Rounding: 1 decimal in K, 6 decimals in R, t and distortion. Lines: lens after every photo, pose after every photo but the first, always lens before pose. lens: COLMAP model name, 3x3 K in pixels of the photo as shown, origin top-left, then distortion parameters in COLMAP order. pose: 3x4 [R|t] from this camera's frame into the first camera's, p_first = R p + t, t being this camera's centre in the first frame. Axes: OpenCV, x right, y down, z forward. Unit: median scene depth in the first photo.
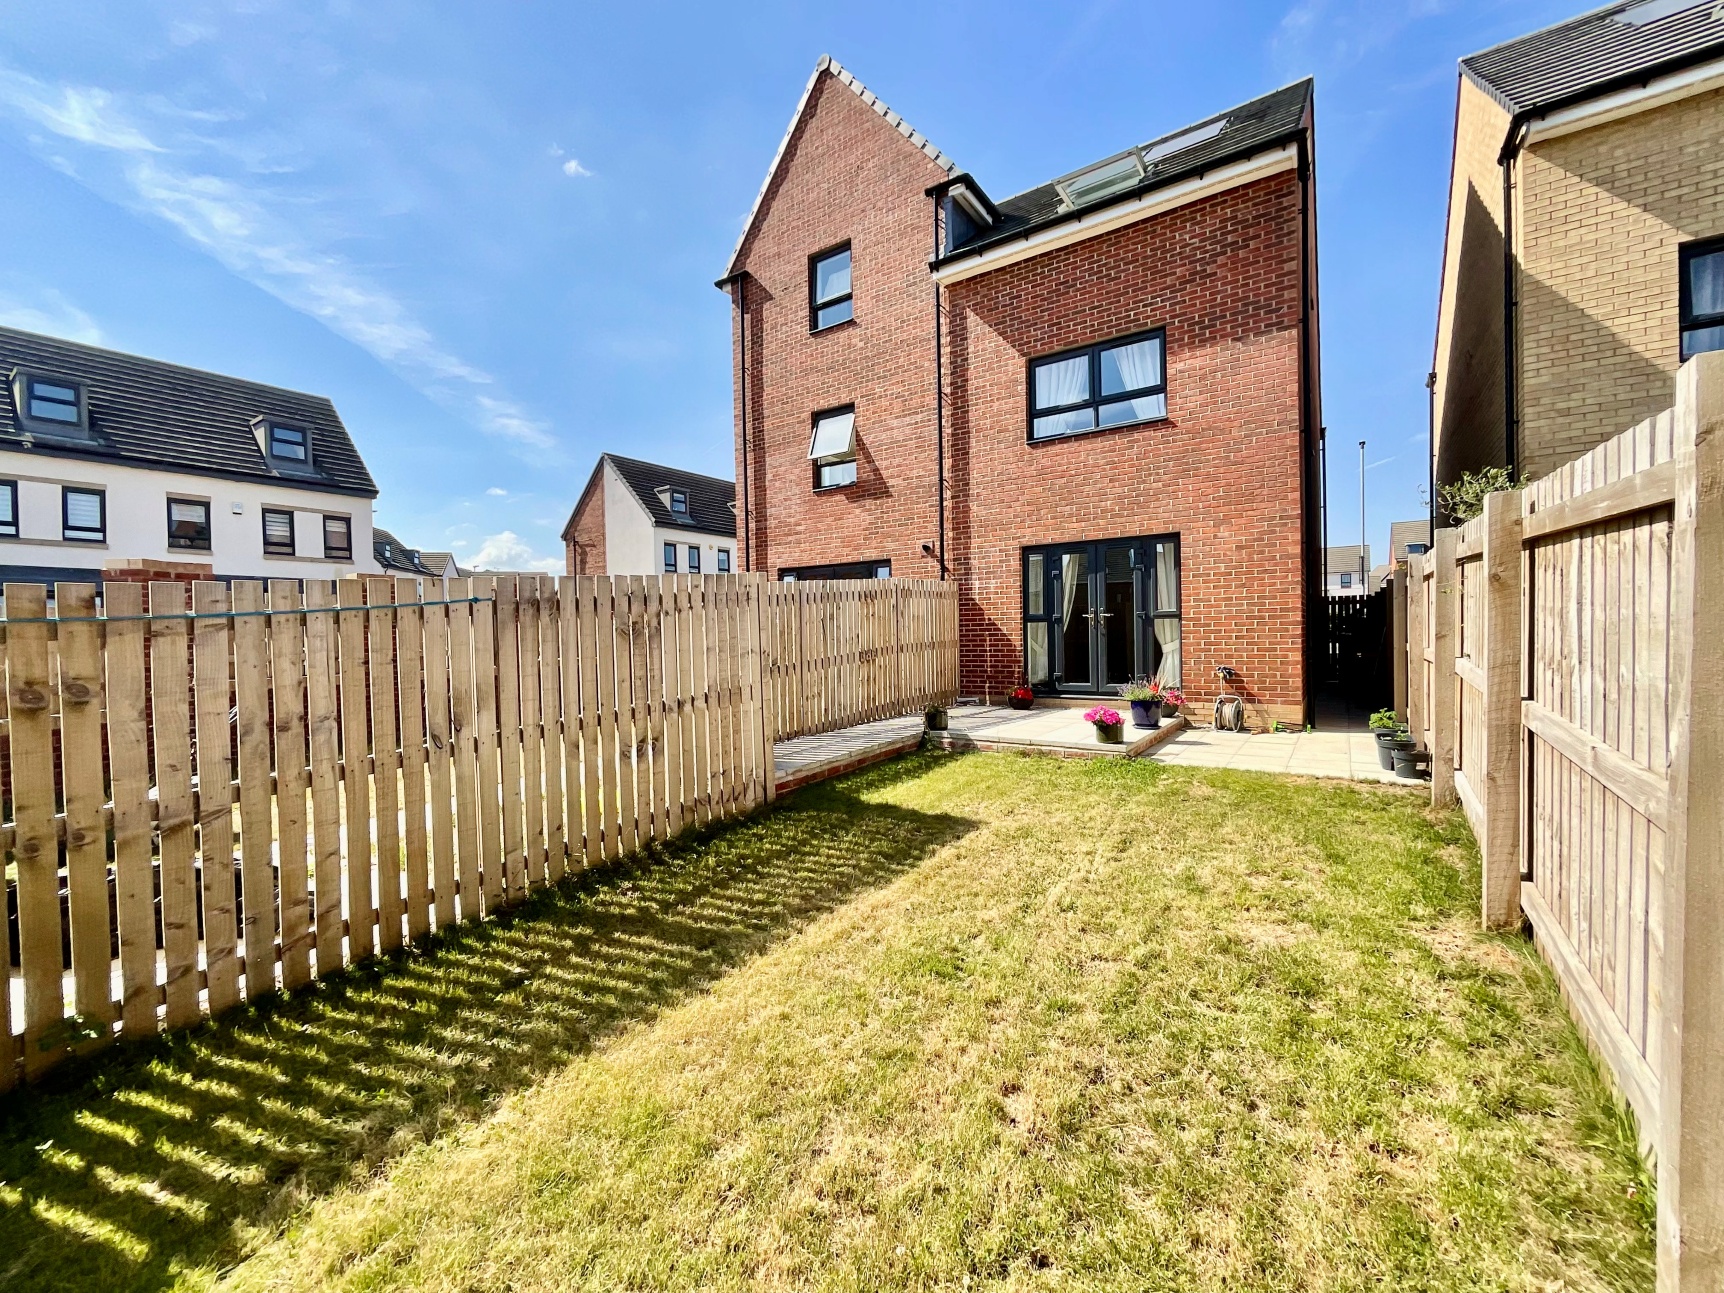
lens RADIAL K [[700.0, 0, 860.7], [0, 700.0, 647.0], [0, 0, 1]] dist [-0.008285, 0.003918]
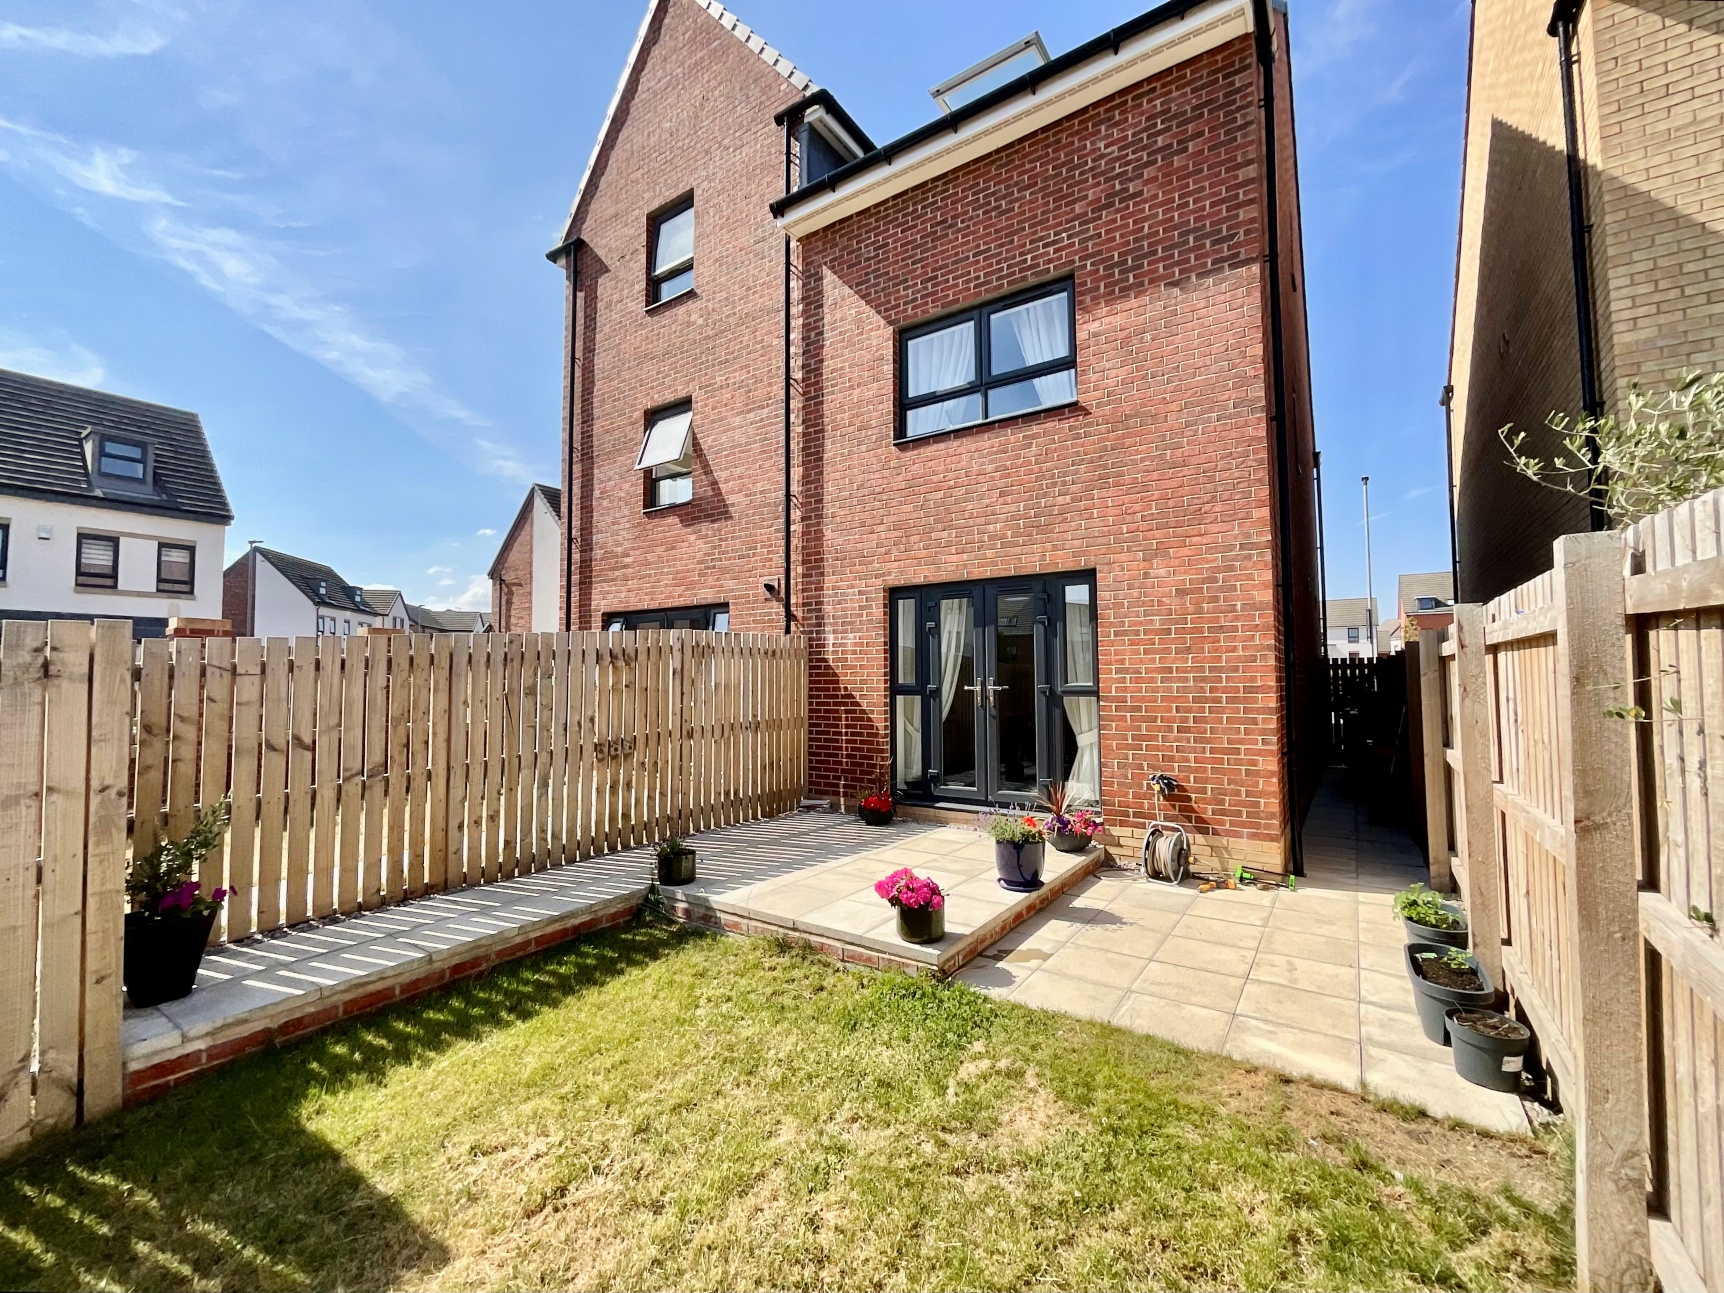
lens RADIAL K [[717.4, 0, 862.0], [0, 717.4, 646.5], [0, 0, 1]] dist [-0.002460, -0.000428]
pose [[0.999868, 0.015331, 0.005325, 0.211198], [-0.014941, 0.997655, -0.066792, -0.036981], [-0.006337, 0.066704, 0.997753, 0.294426]]
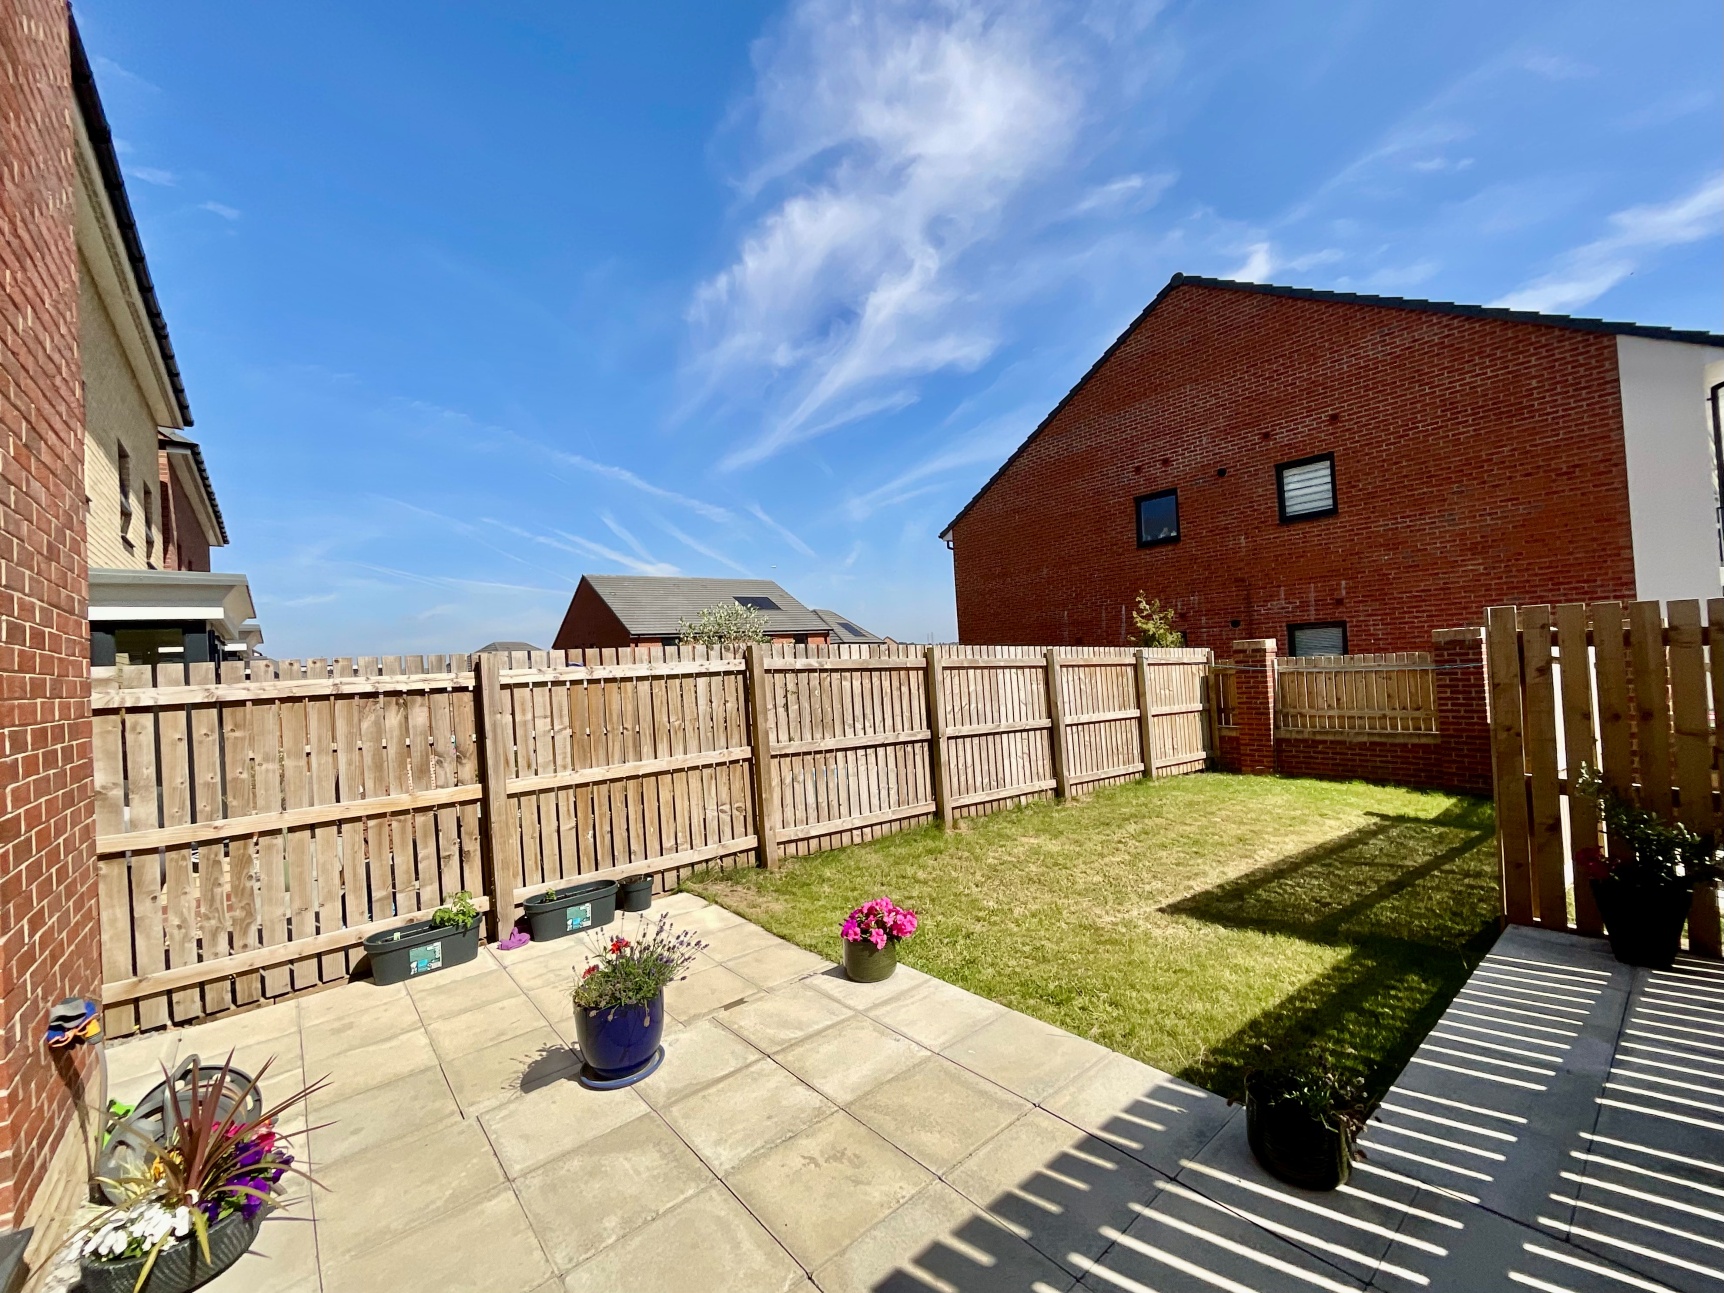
lens RADIAL K [[705.9, 0, 862.0], [0, 705.9, 646.5], [0, 0, 1]] dist [-0.000254, 0.000091]
pose [[-0.961326, 0.083542, 0.262437, 0.143872], [0.084366, 0.996402, -0.008148, -0.066769], [-0.262173, 0.014308, -0.964915, 1.040344]]
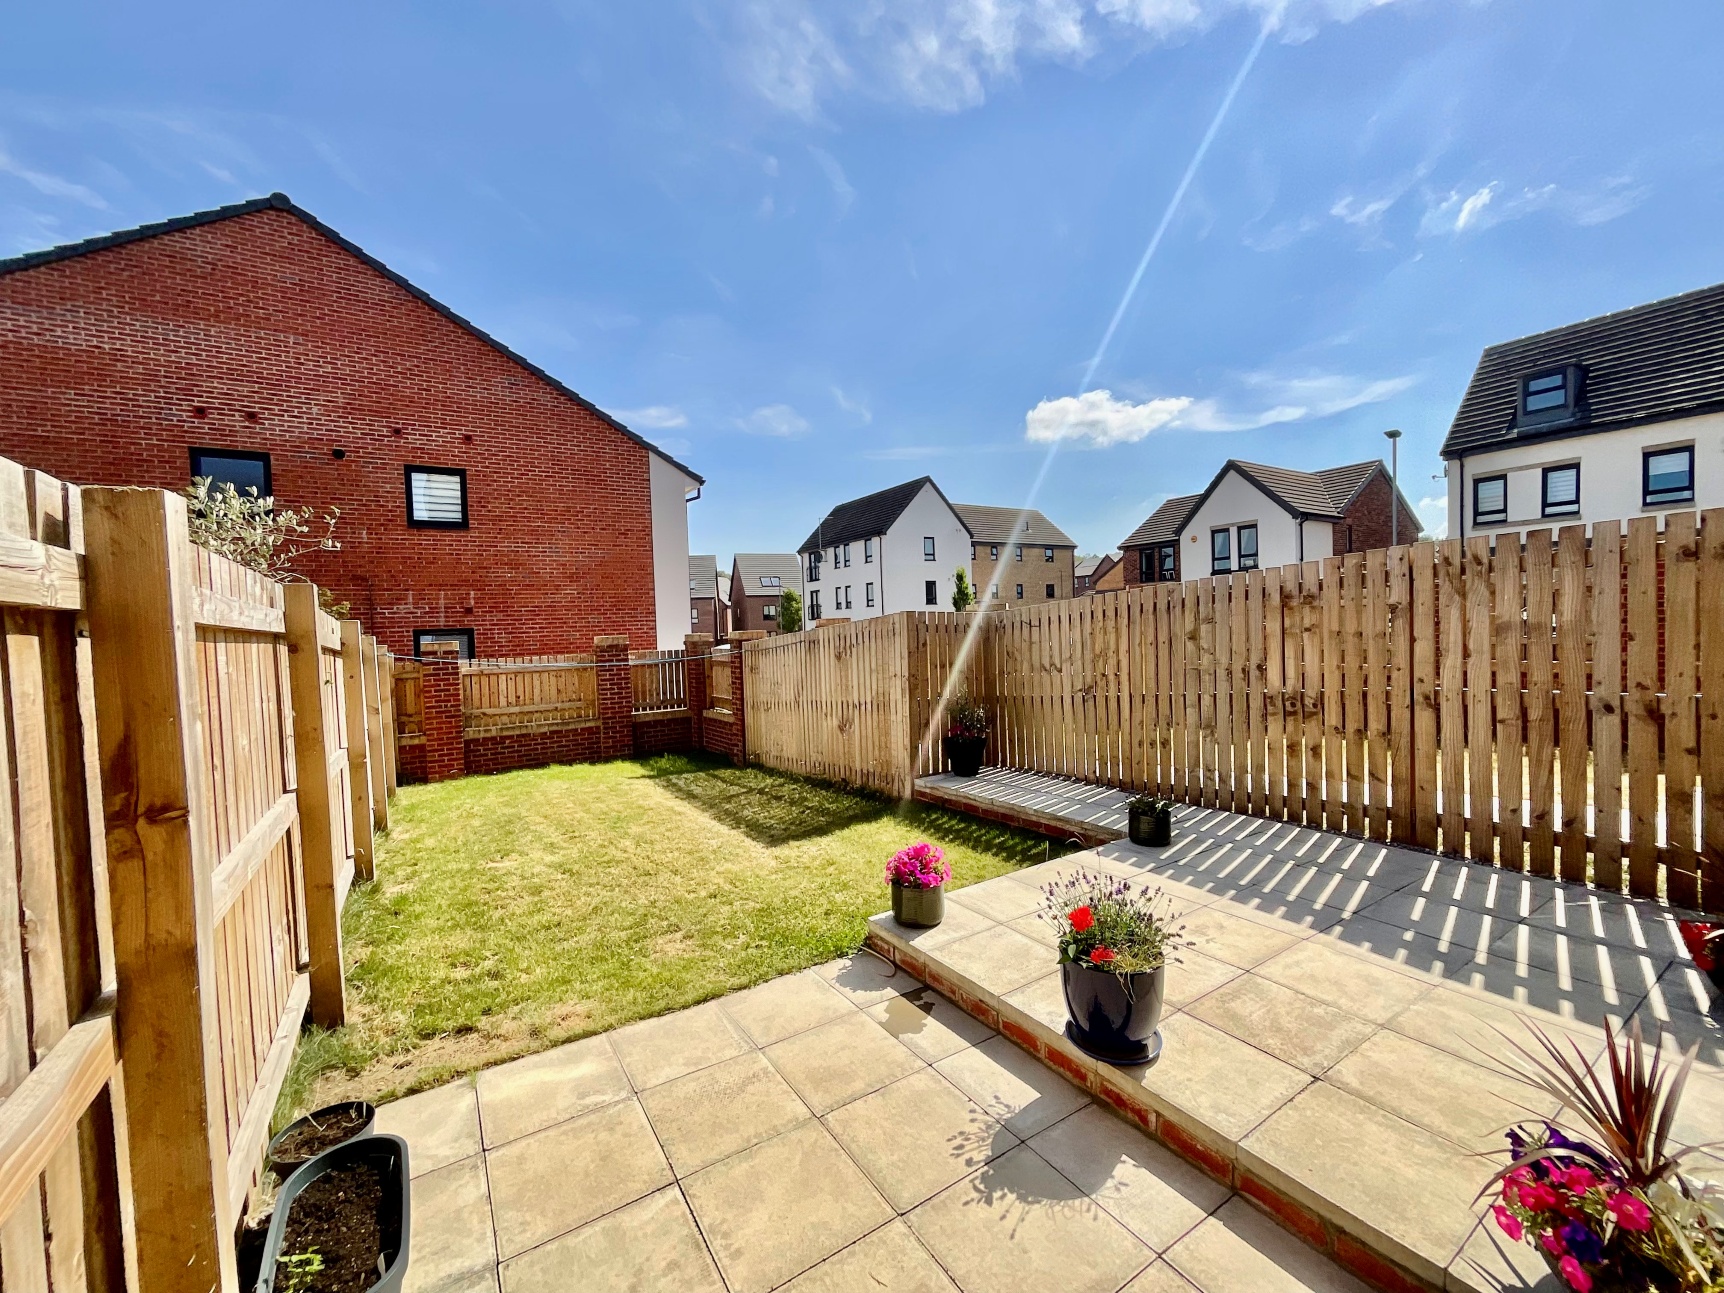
lens RADIAL K [[695.2, 0, 862.2], [0, 695.2, 650.5], [0, 0, 1]] dist [-0.001953, -0.000154]
pose [[-0.384391, 0.061319, -0.921132, 0.575795], [0.027330, 0.998110, 0.055039, -0.061377], [0.922766, -0.004018, -0.385341, 0.807091]]
